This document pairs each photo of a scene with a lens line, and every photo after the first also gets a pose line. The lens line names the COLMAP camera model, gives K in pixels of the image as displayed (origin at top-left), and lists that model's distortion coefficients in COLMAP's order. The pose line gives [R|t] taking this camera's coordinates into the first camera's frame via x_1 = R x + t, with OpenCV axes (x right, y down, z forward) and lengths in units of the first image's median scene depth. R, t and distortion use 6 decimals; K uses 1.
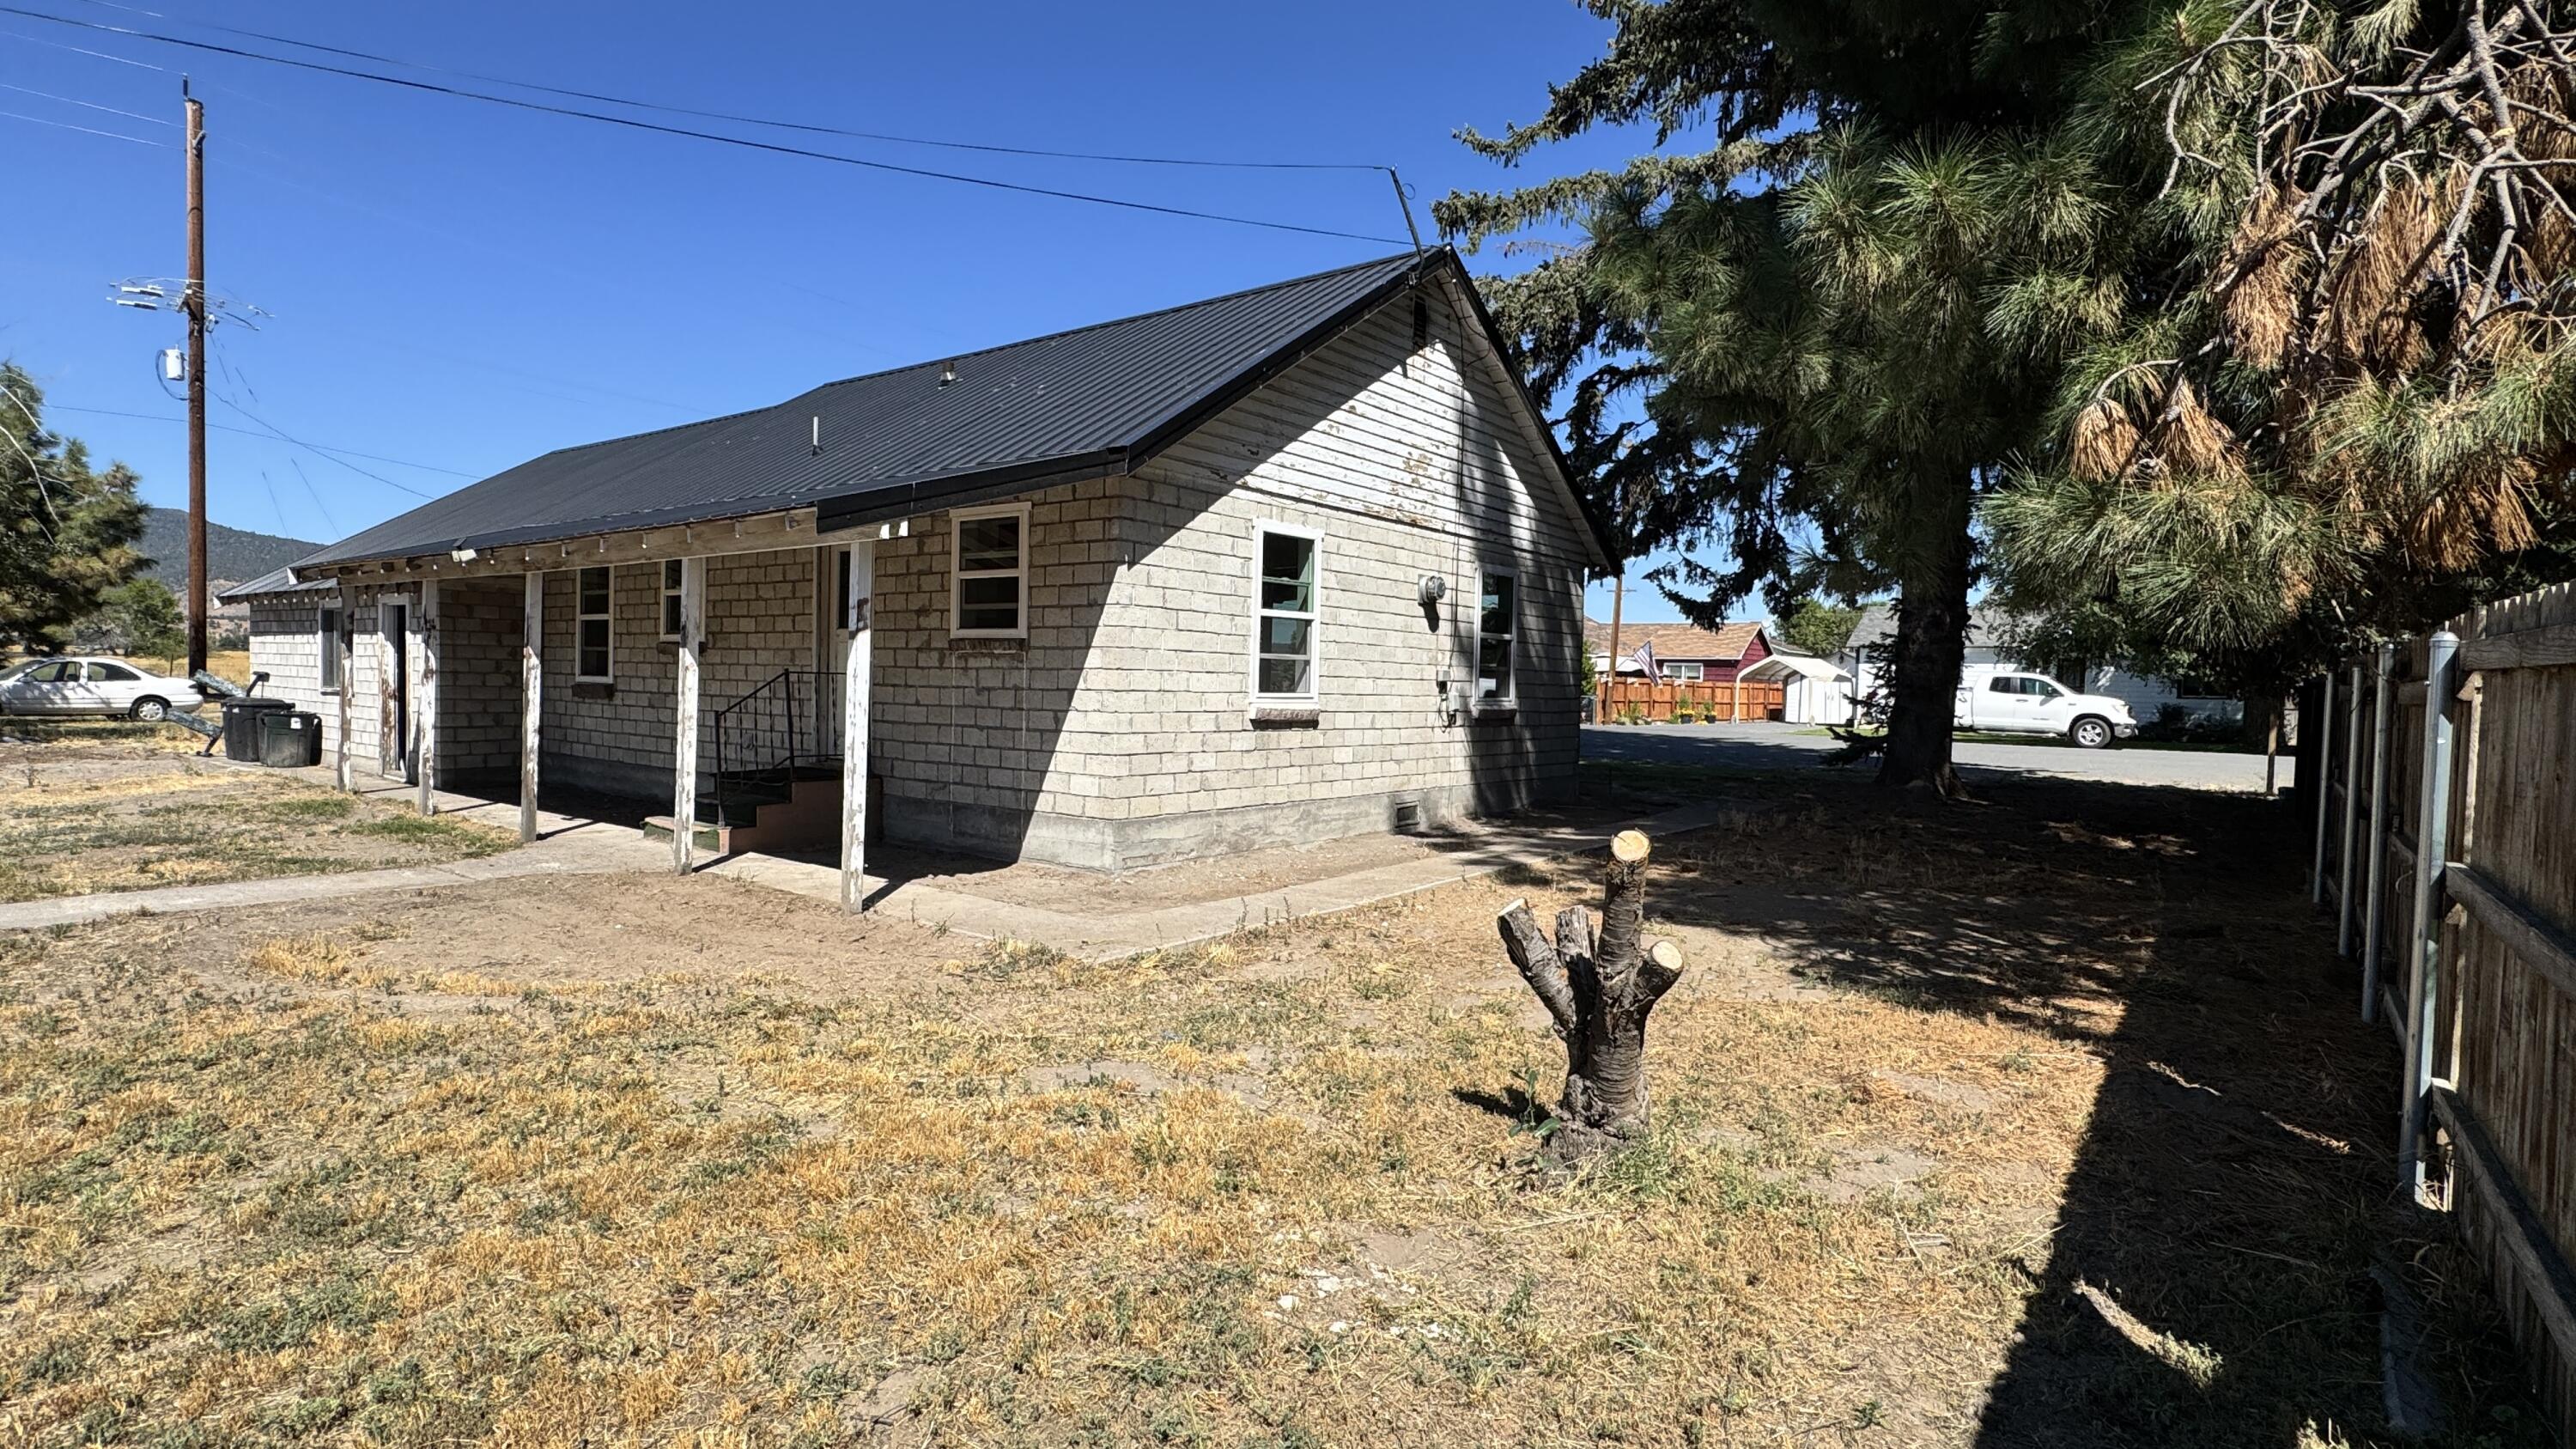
lens RADIAL K [[1163.7, 0, 1288.0], [0, 1163.7, 724.5], [0, 0, 1]] dist [0.002283, 0.000509]
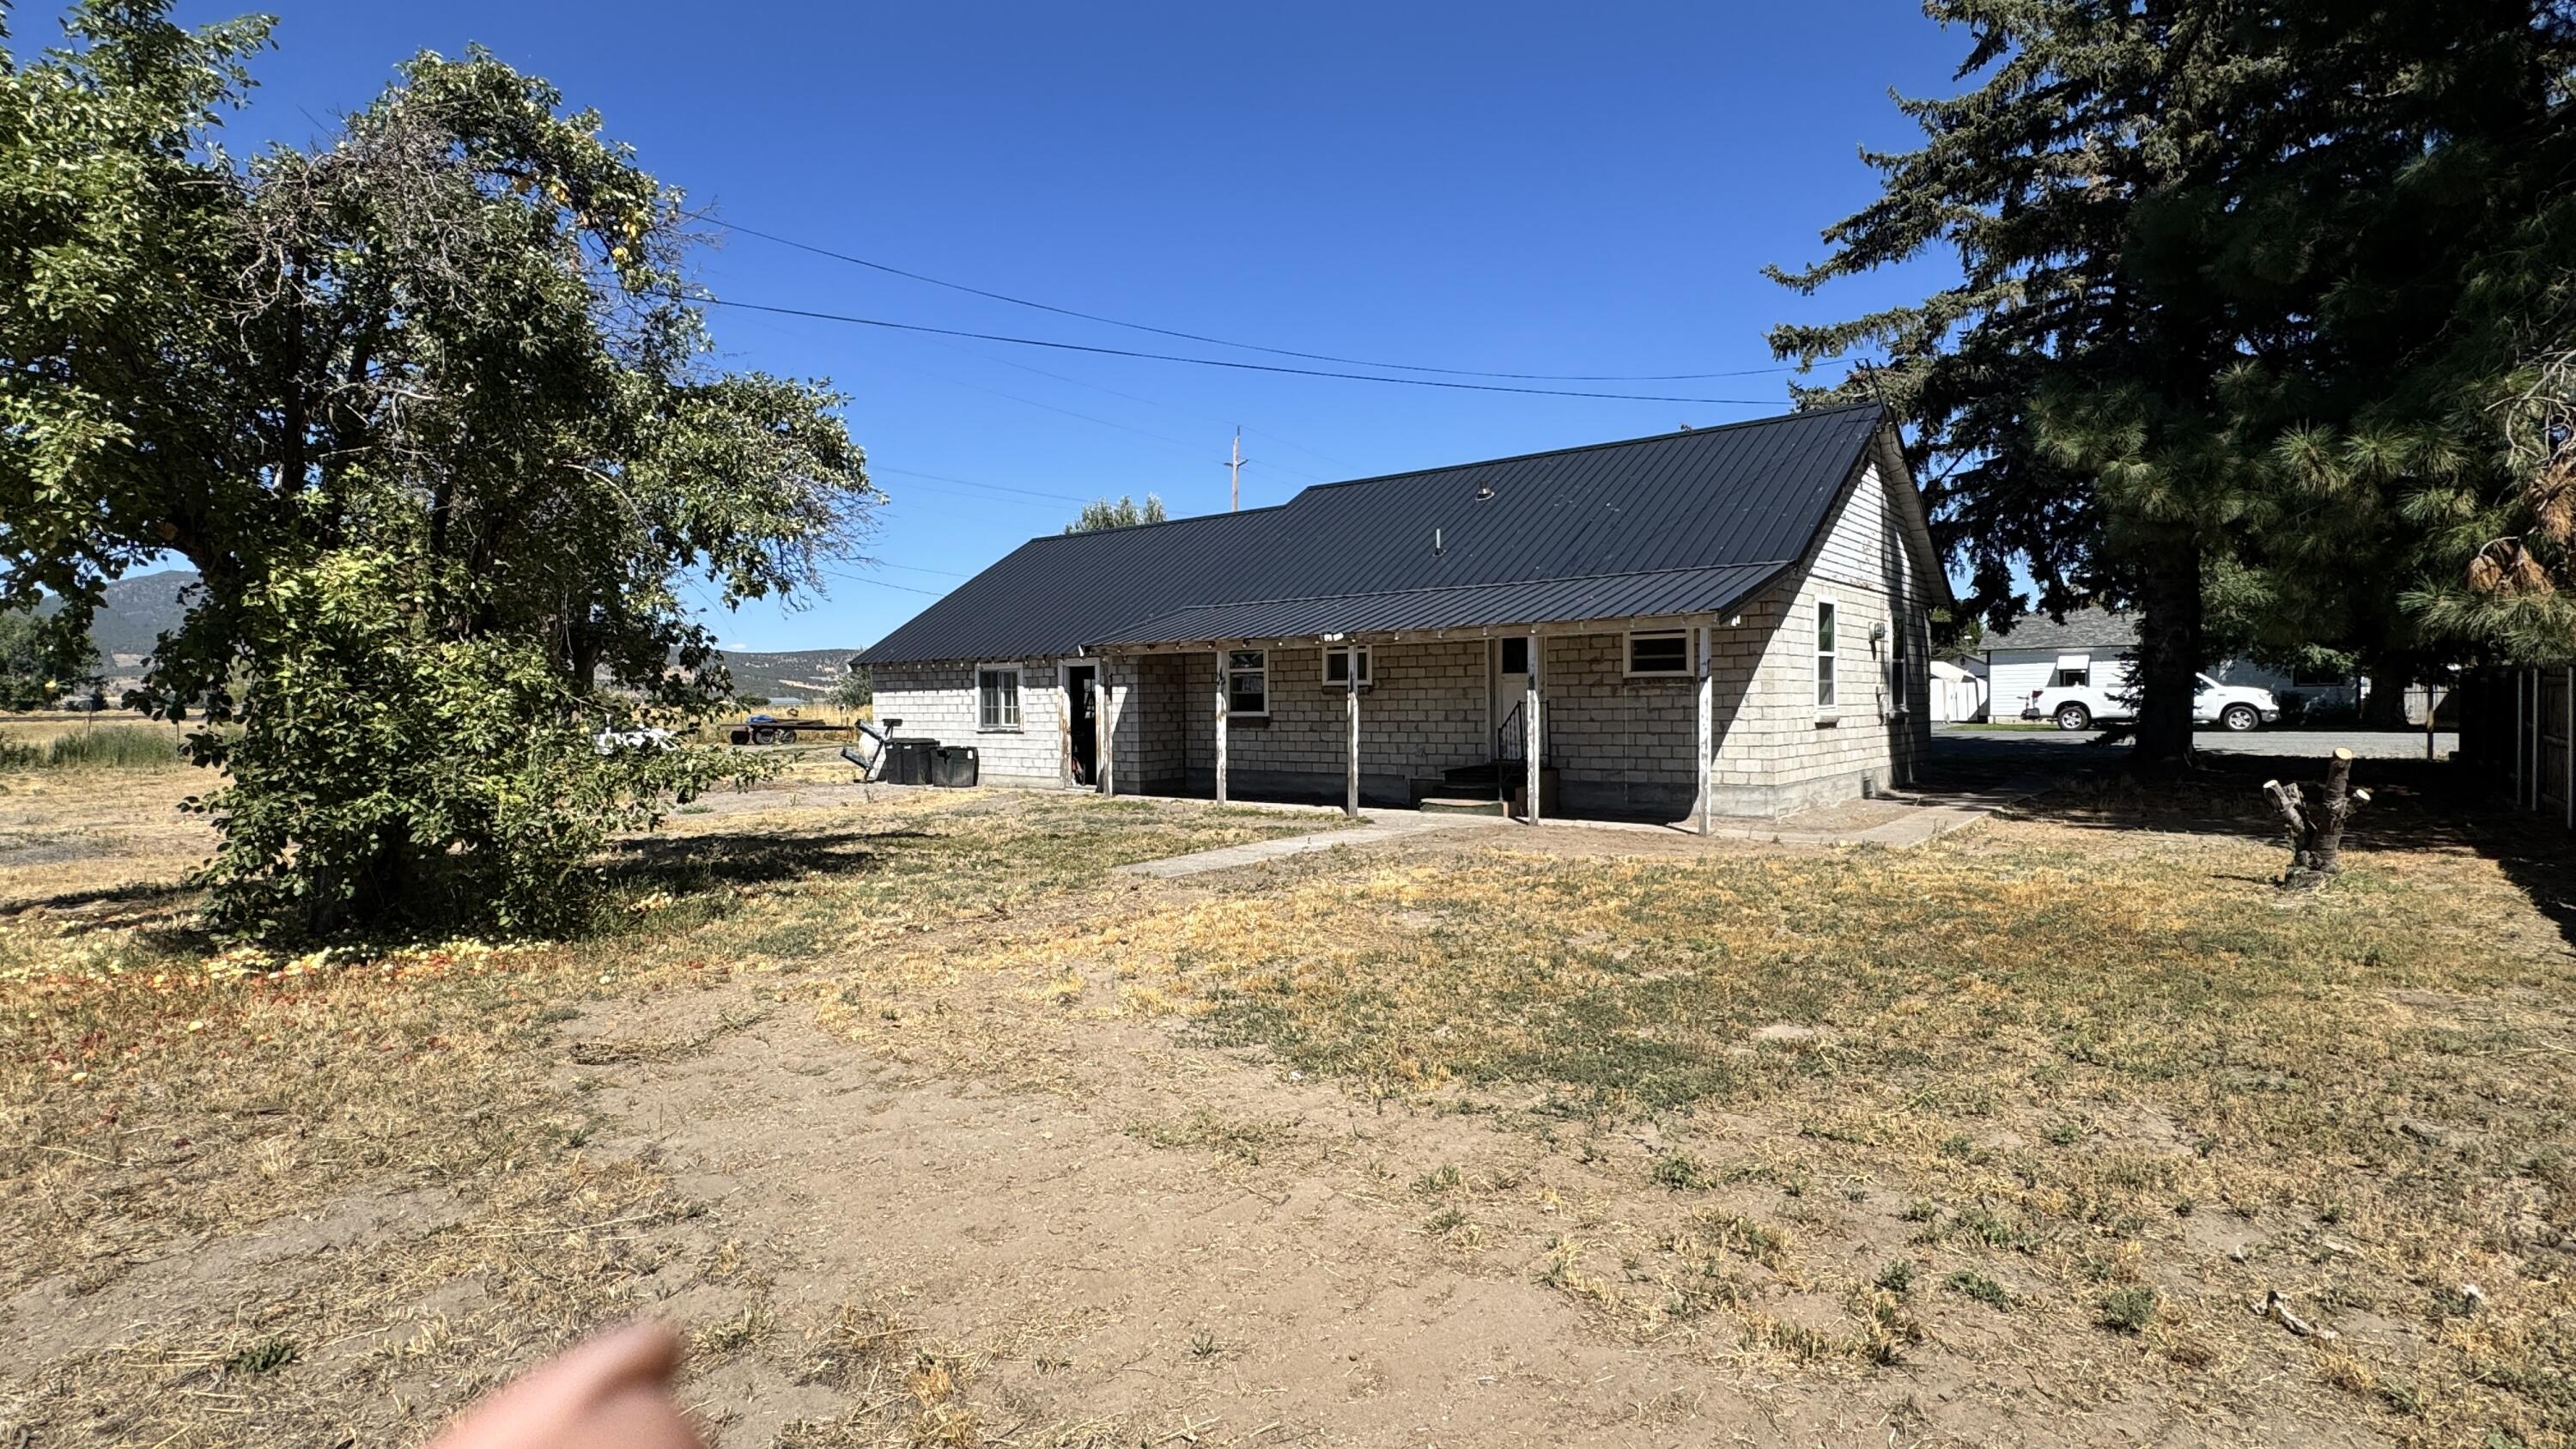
lens RADIAL K [[1210.9, 0, 1288.0], [0, 1210.9, 724.5], [0, 0, 1]] dist [0.022368, 0.000159]
pose [[0.999375, -0.035156, 0.003692, -0.723513], [0.035215, 0.999231, -0.017264, 0.001251], [-0.003082, 0.017383, 0.999844, -0.609328]]
